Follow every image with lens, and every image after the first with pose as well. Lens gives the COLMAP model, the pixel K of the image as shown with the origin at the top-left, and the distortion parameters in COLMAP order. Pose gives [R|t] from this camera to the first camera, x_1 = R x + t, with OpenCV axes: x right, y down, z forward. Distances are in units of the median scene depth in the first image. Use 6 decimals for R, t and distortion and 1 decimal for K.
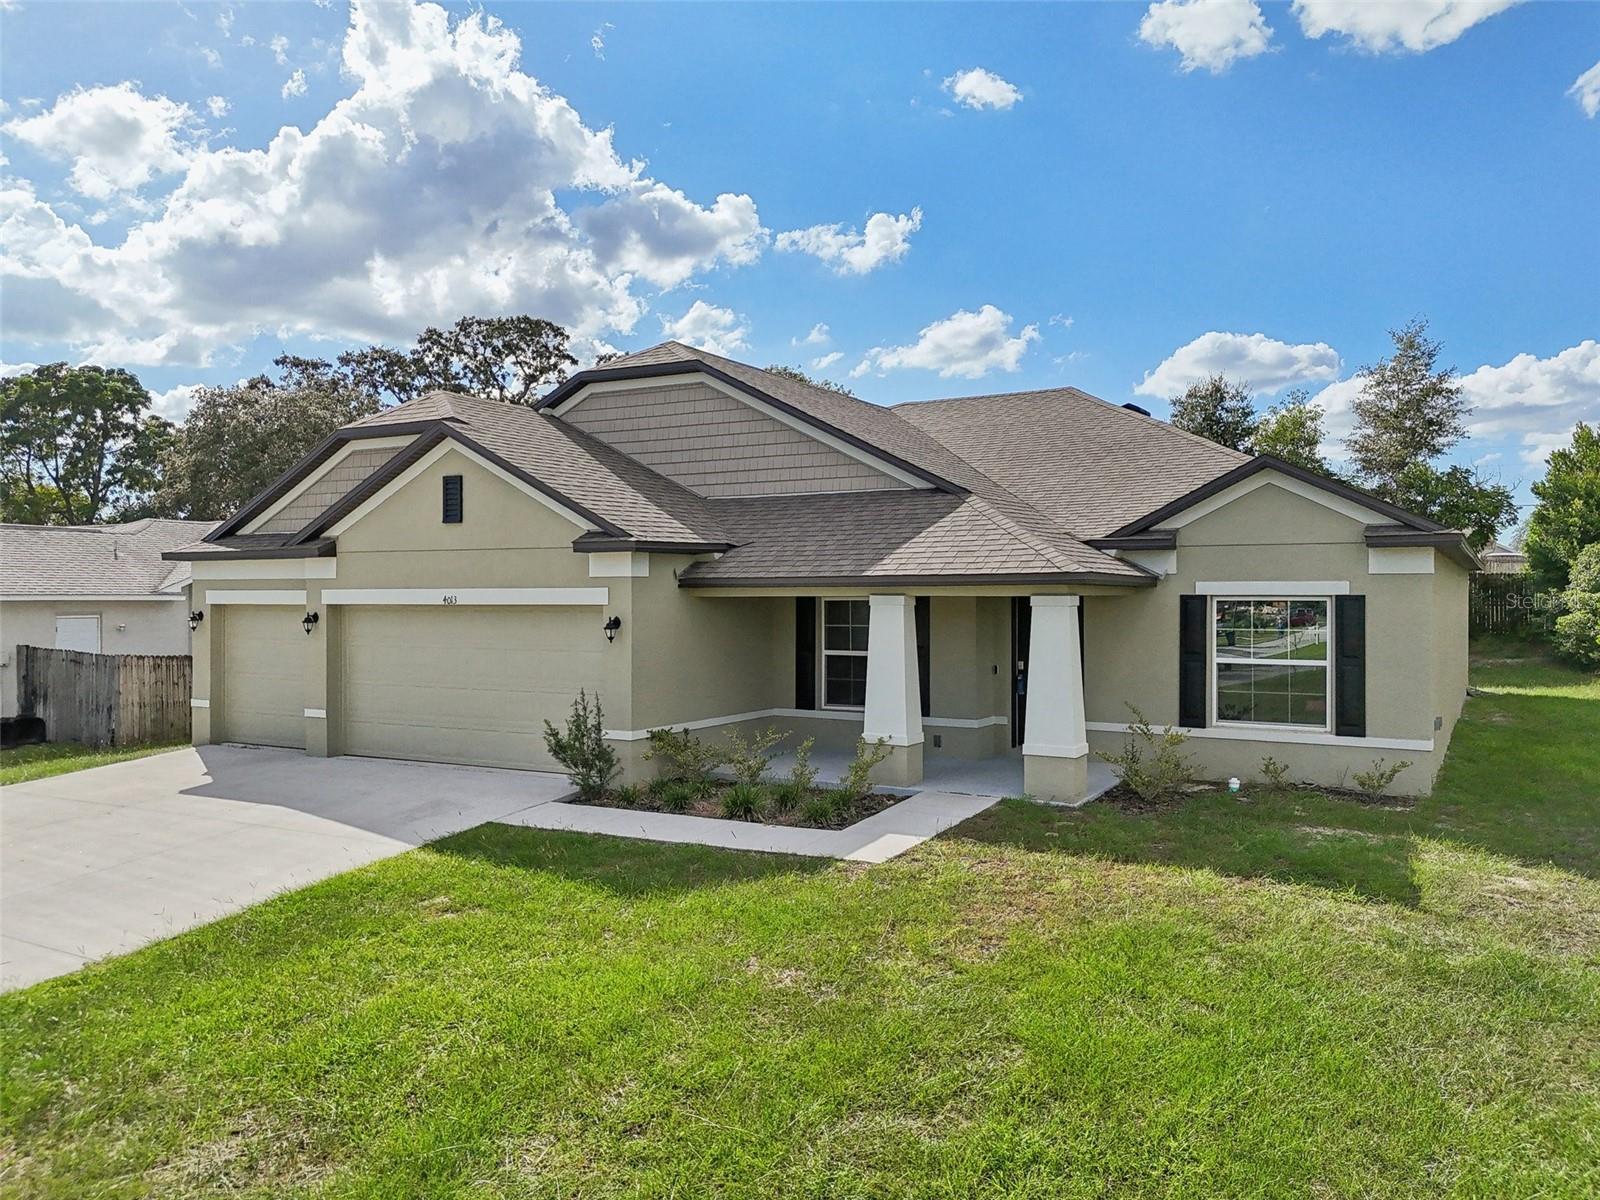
lens RADIAL K [[1192.6, 0, 800.0], [0, 1192.6, 600.0], [0, 0, 1]] dist [0.049516, -0.005184]
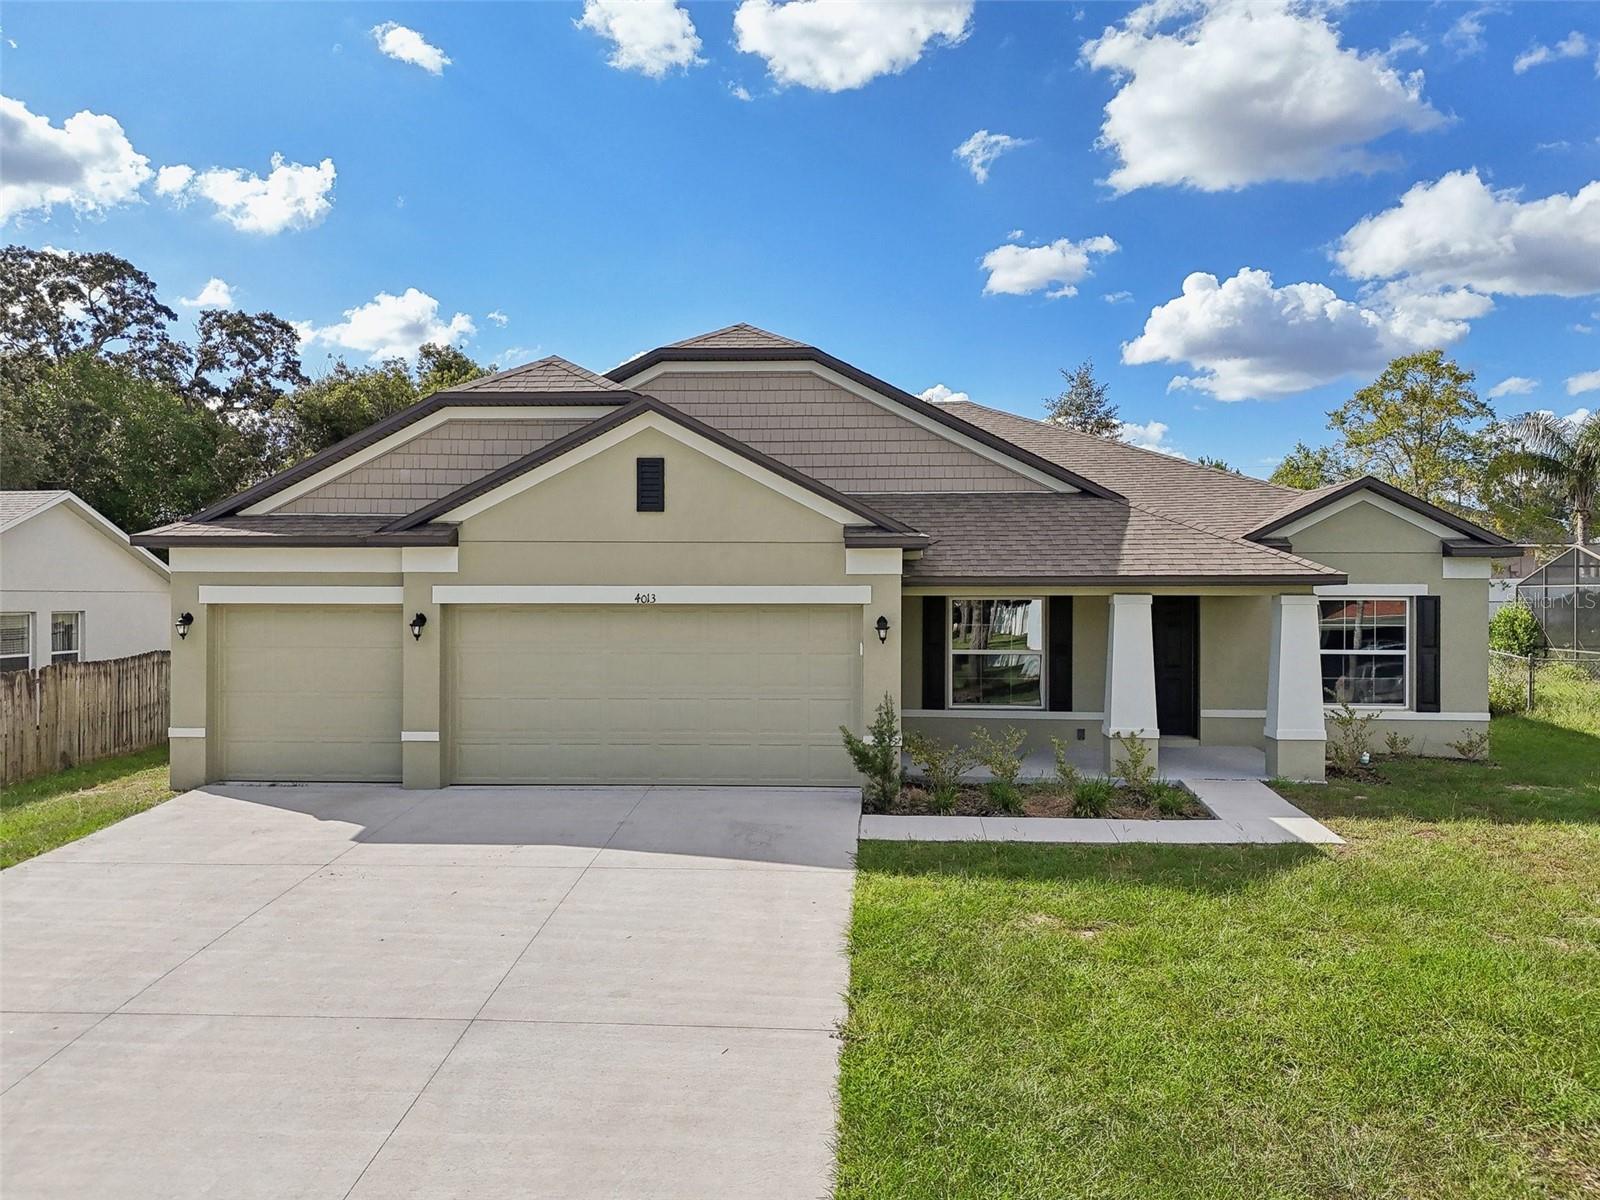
lens RADIAL K [[1192.6, 0, 800.0], [0, 1192.6, 600.0], [0, 0, 1]] dist [0.049516, -0.005184]
pose [[0.900625, 0.001346, 0.434595, -0.544307], [-0.000802, 0.999999, -0.001436, 0.002138], [-0.434596, 0.000945, 0.900625, 0.154348]]
